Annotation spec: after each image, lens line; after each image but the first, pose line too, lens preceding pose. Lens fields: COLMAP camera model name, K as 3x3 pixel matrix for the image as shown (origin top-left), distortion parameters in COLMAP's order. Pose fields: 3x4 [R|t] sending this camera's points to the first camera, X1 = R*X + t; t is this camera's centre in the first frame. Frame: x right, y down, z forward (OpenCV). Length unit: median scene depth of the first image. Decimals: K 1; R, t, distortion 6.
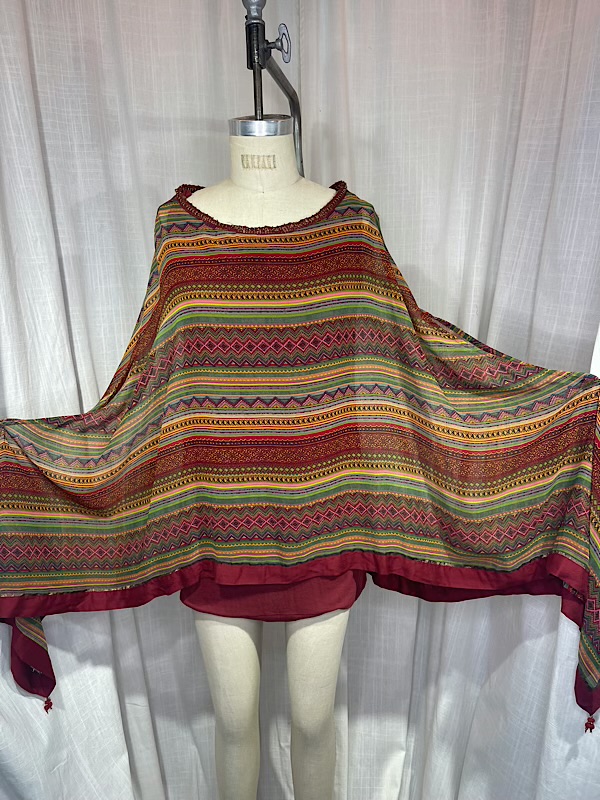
lens RADIAL K [[591.6, 0, 296.5], [0, 591.6, 412.2], [0, 0, 1]] dist [0.020203, -0.060696]
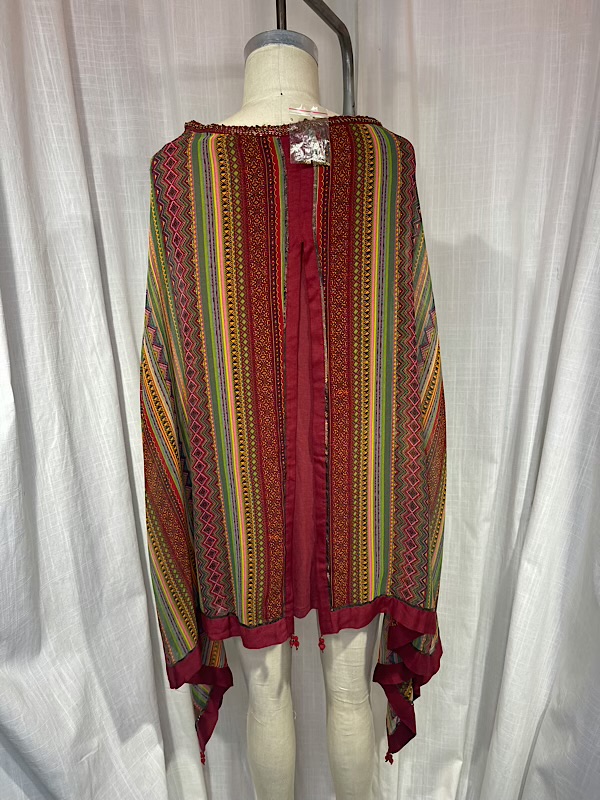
lens RADIAL K [[591.6, 0, 299.6], [0, 591.6, 408.9], [0, 0, 1]] dist [0.020203, -0.060696]
pose [[0.992508, 0.015635, -0.121172, 0.044066], [-0.011051, 0.999201, 0.038413, -0.003436], [0.121676, -0.036786, 0.991888, 0.101729]]
